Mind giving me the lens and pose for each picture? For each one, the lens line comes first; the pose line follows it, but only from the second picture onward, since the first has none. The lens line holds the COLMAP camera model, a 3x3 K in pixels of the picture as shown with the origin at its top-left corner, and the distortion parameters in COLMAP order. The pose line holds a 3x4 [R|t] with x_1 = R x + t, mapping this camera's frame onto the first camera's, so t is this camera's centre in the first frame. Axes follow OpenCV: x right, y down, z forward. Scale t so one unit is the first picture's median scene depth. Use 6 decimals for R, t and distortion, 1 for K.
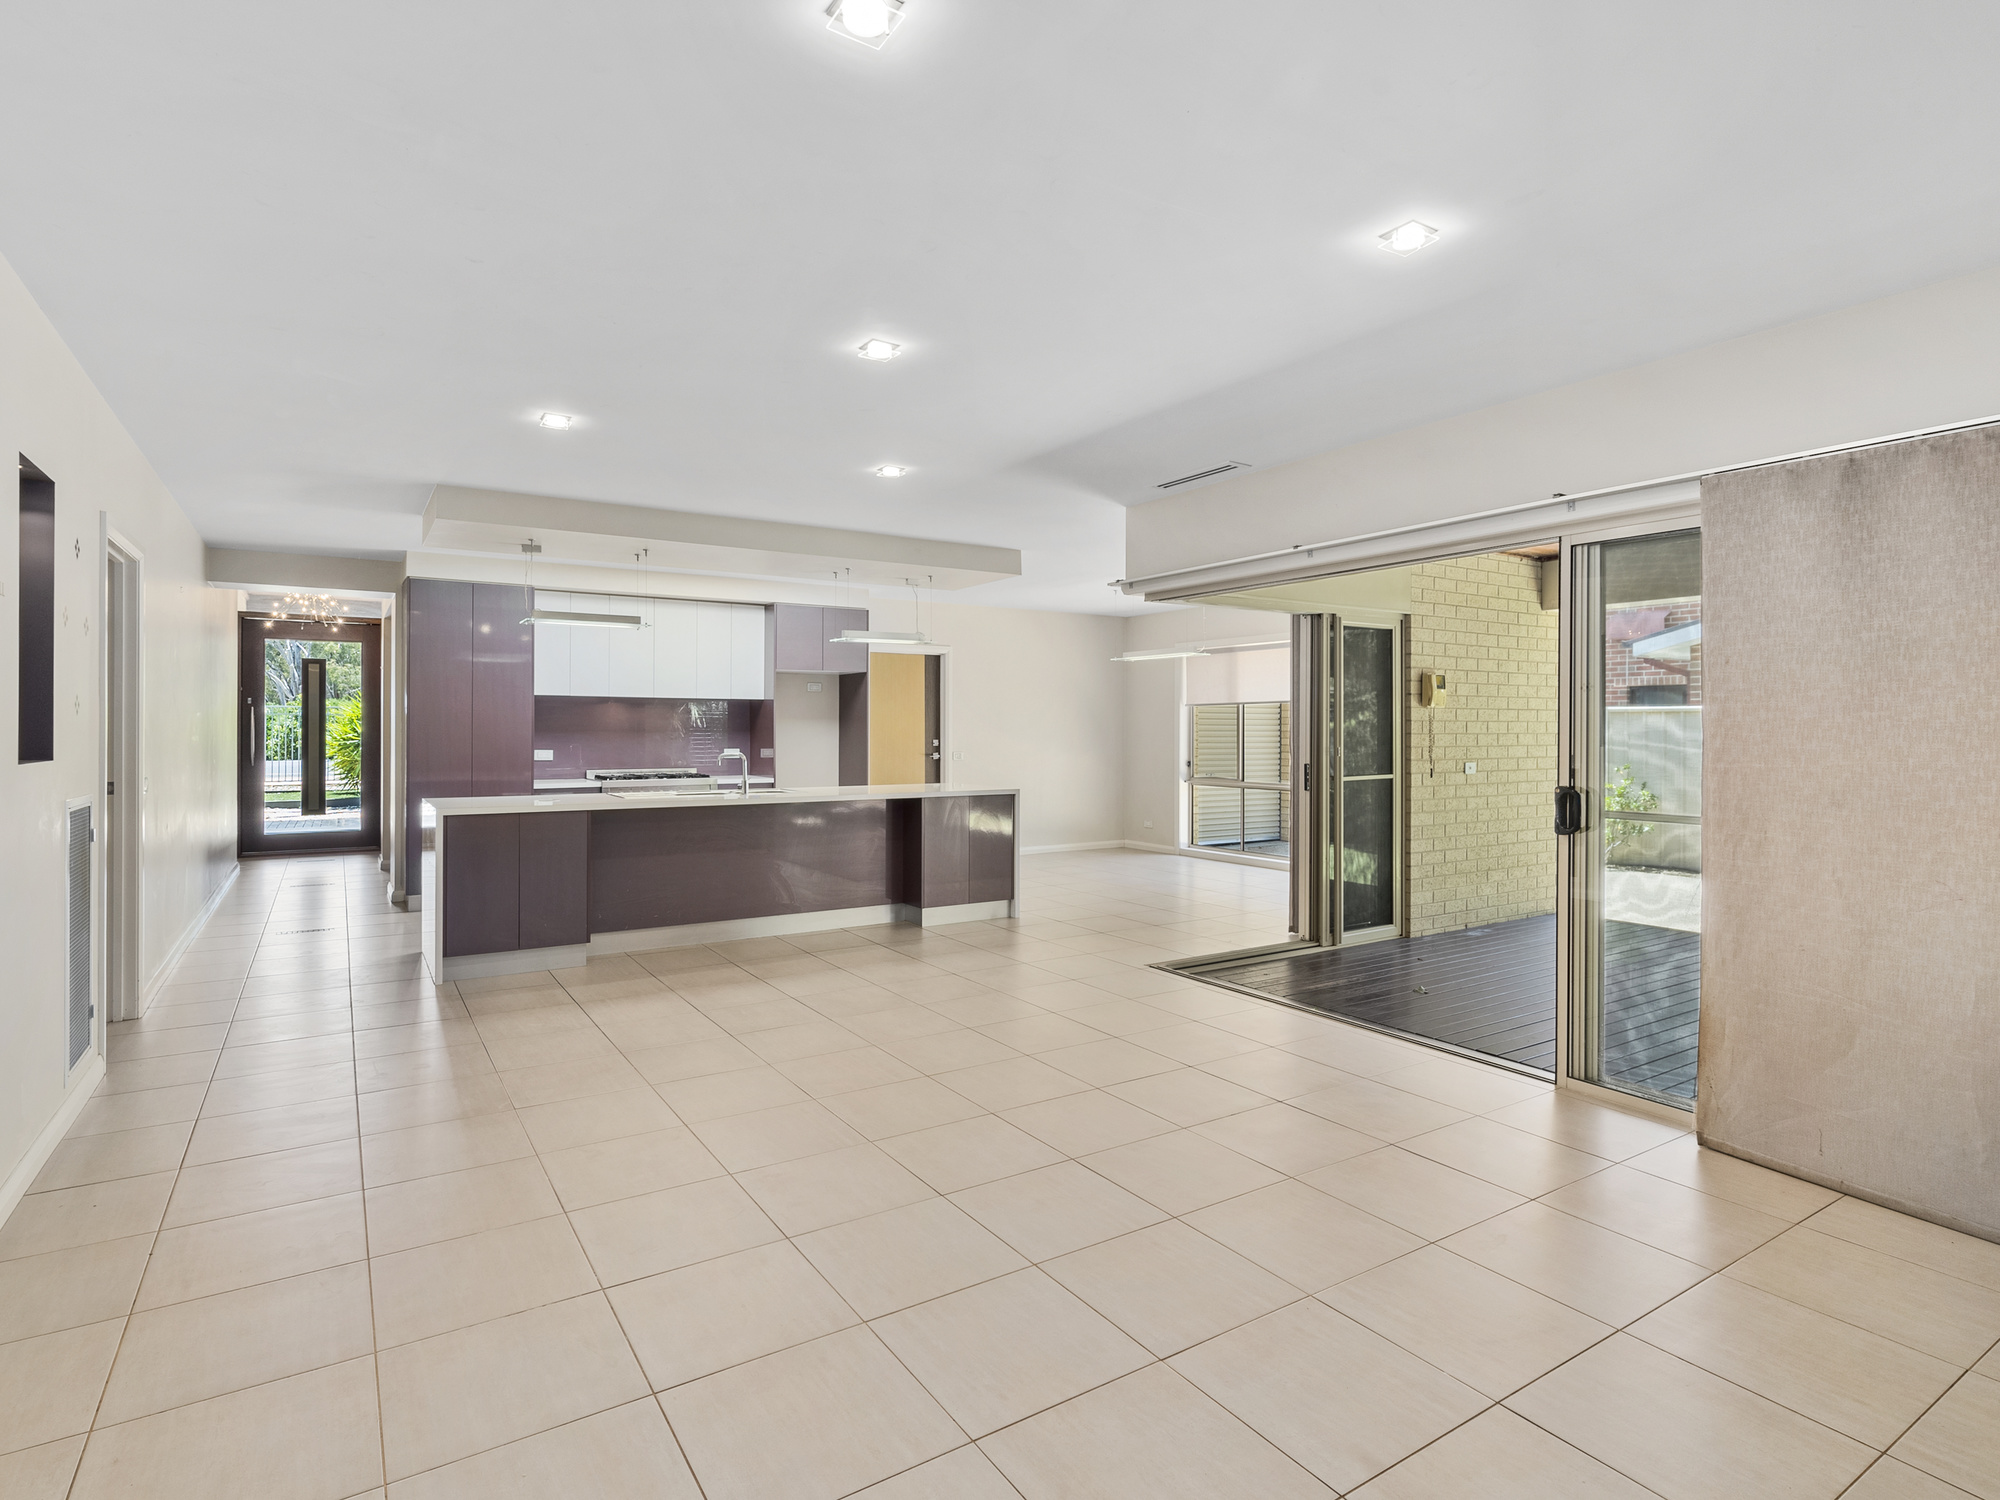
lens RADIAL K [[1037.9, 0, 995.4], [0, 1037.9, 740.2], [0, 0, 1]] dist [-0.002535, -0.001152]
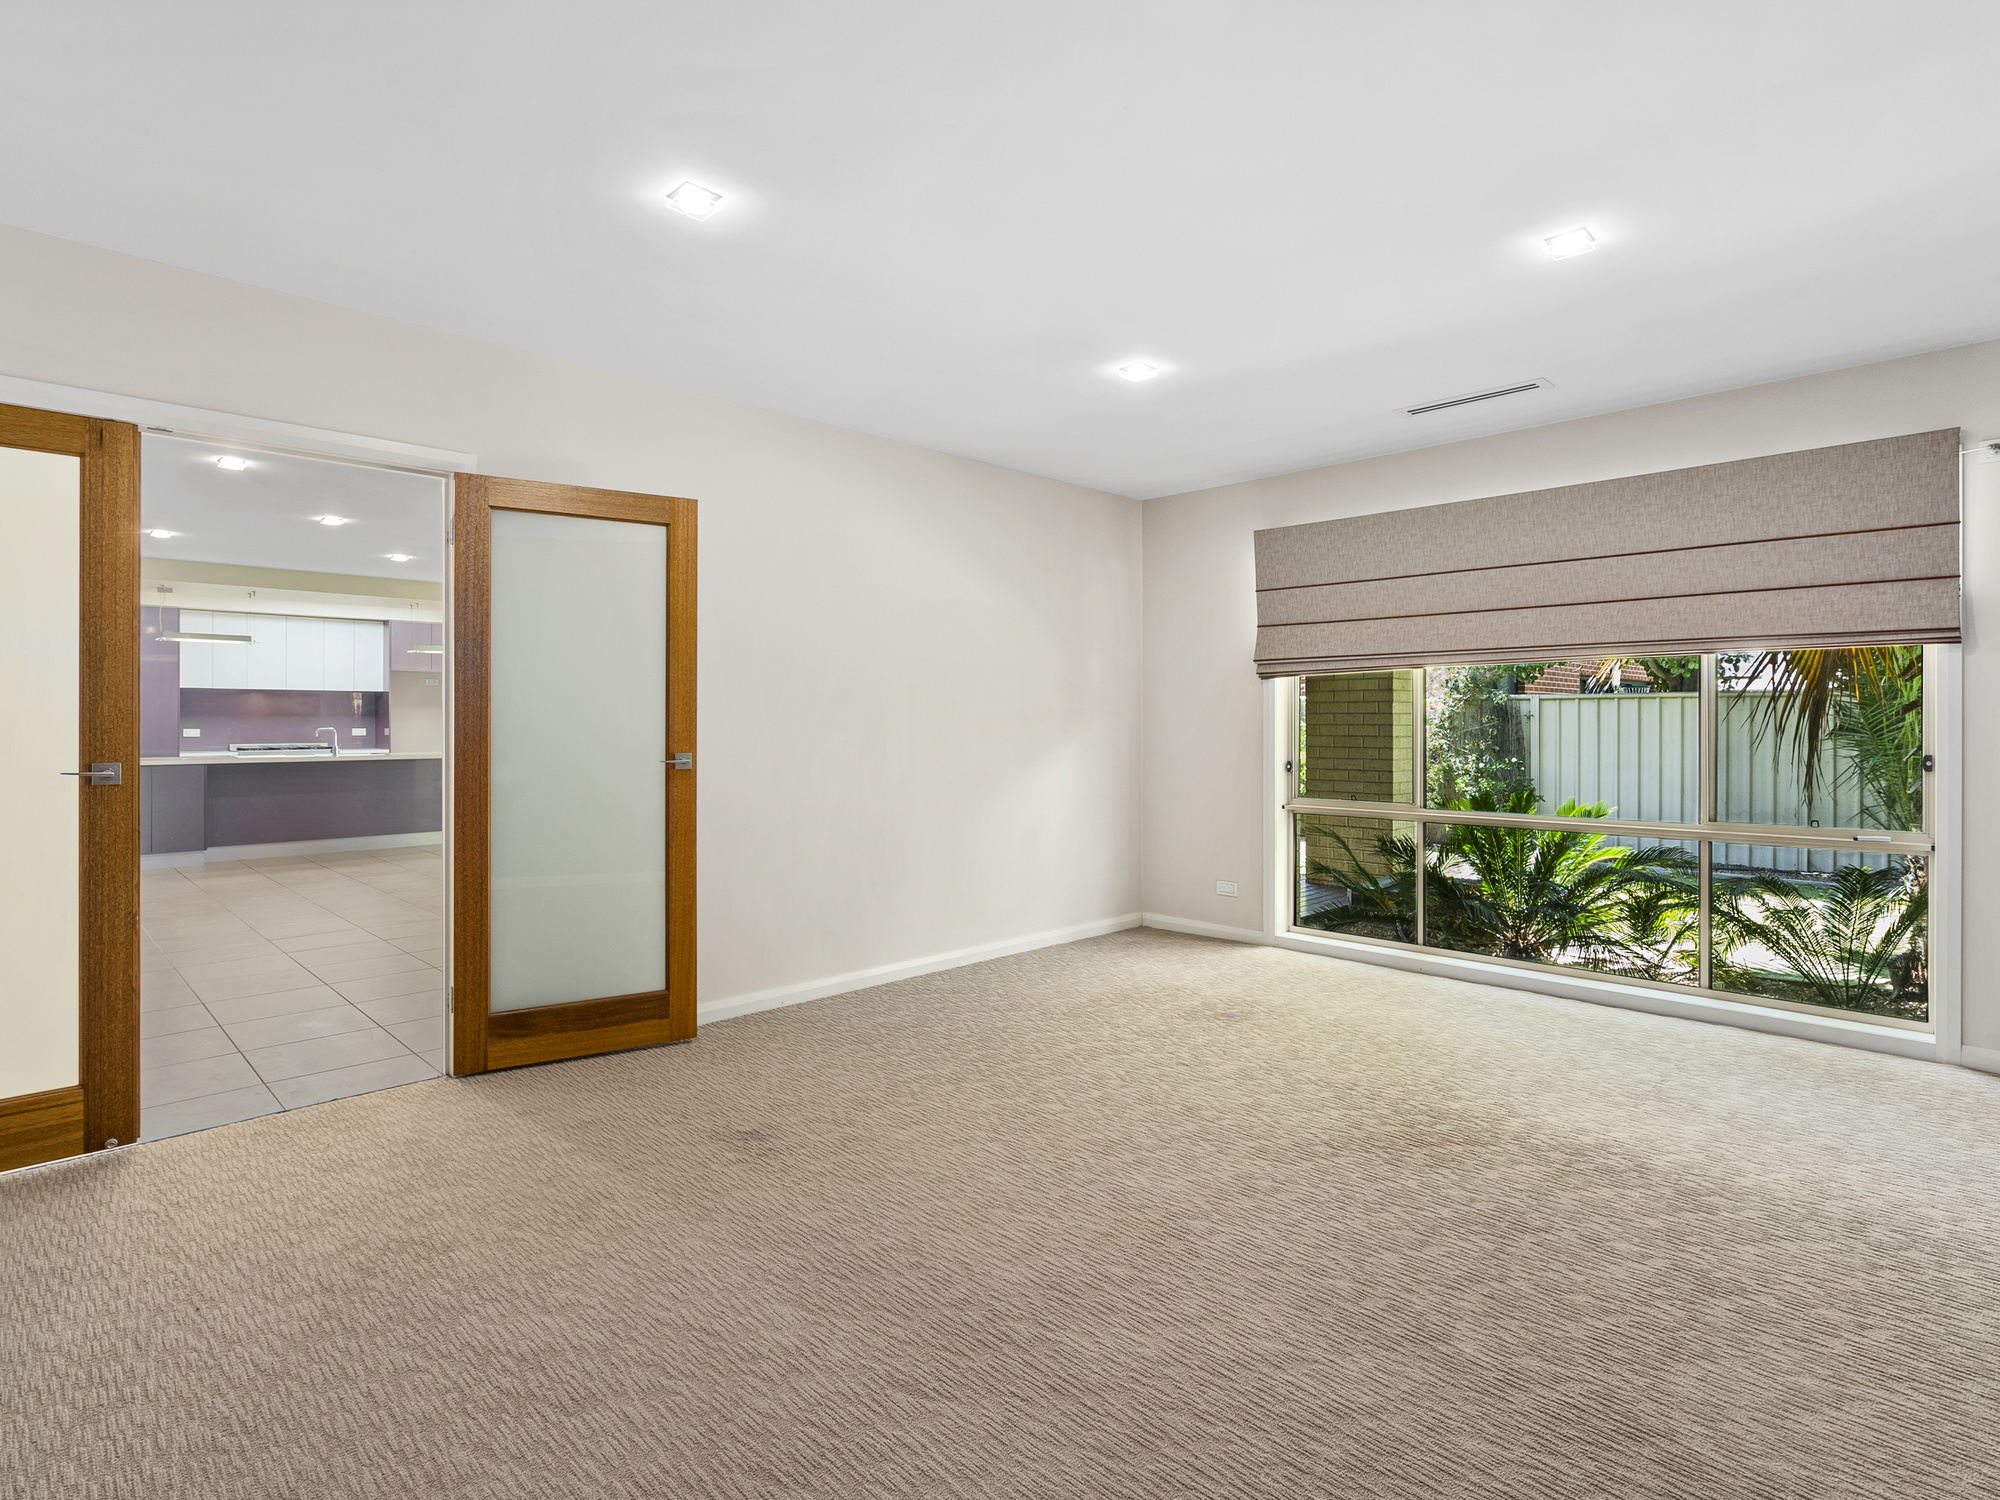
lens RADIAL K [[1037.9, 0, 1002.8], [0, 1037.9, 734.2], [0, 0, 1]] dist [-0.002535, -0.001152]
pose [[0.978618, -0.003161, 0.205662, 0.300515], [0.002470, 0.999990, 0.003616, 0.013346], [-0.205672, -0.003031, 0.978616, -0.497945]]
